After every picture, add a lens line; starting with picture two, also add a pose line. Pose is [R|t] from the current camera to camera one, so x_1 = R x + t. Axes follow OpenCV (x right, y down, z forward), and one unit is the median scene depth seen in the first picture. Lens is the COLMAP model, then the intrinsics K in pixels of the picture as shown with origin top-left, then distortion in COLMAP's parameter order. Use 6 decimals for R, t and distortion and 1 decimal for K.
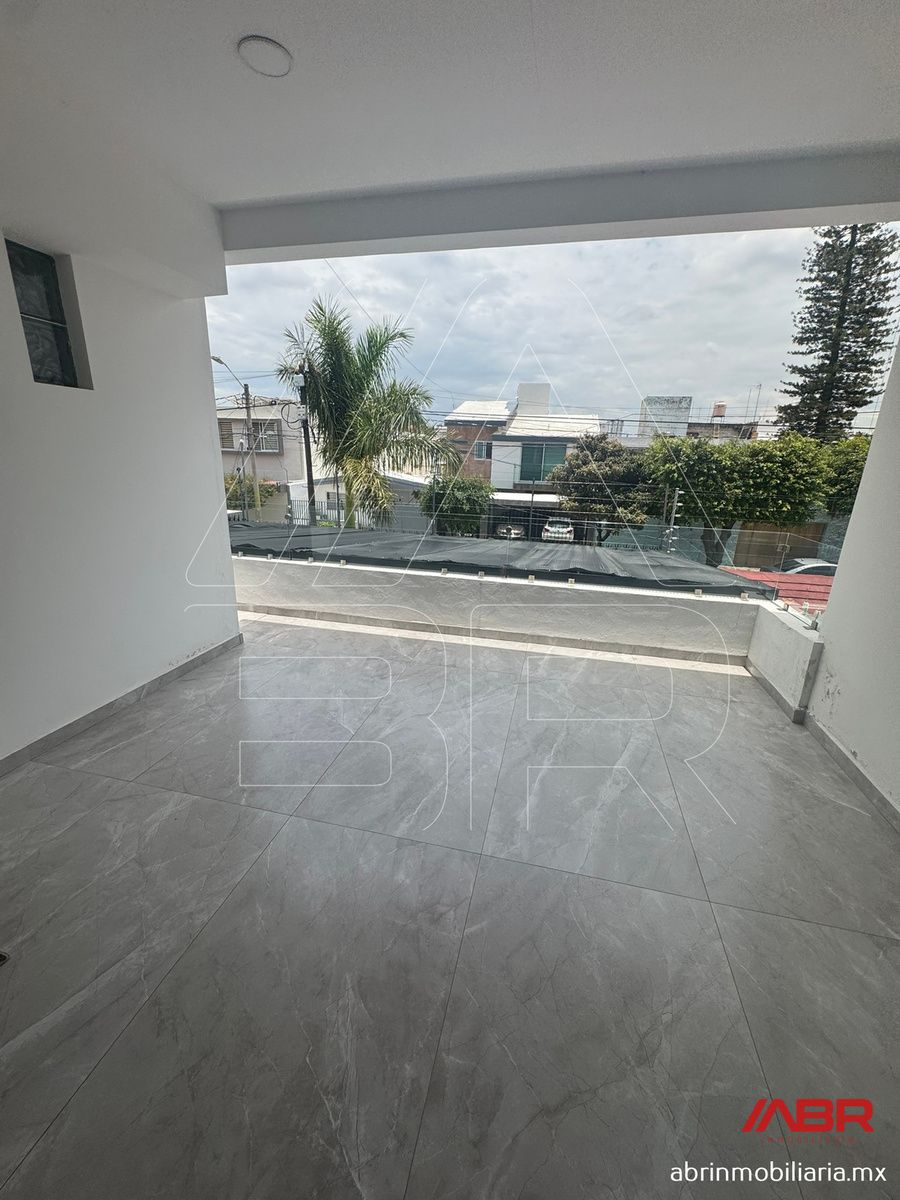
lens RADIAL K [[480.9, 0, 451.7], [0, 480.9, 595.9], [0, 0, 1]] dist [0.001406, 0.000088]
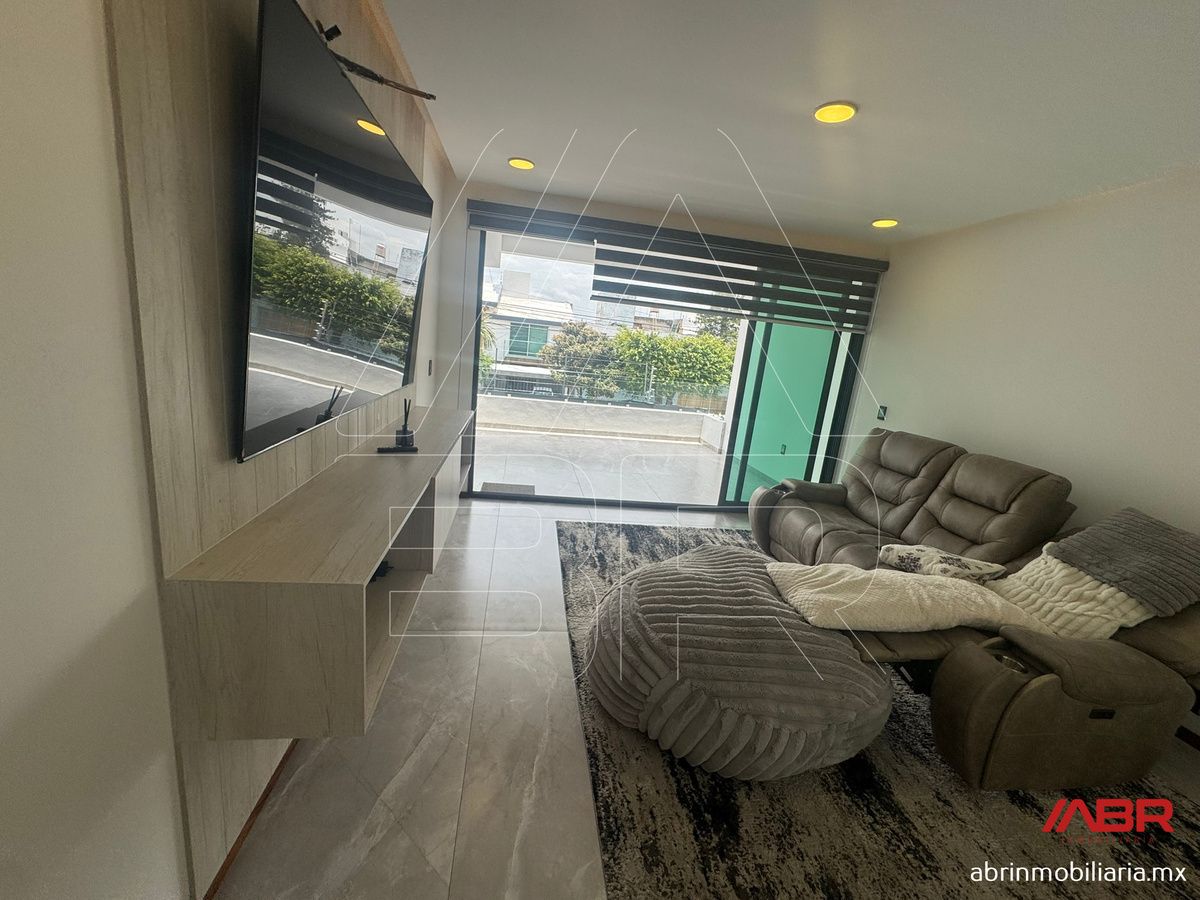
lens RADIAL K [[480.9, 0, 597.0], [0, 480.9, 449.8], [0, 0, 1]] dist [0.001406, 0.000088]
pose [[0.926232, -0.016745, 0.376582, -0.158941], [0.032132, 0.998884, -0.034617, 0.054189], [-0.375582, 0.044164, 0.925736, -0.211076]]
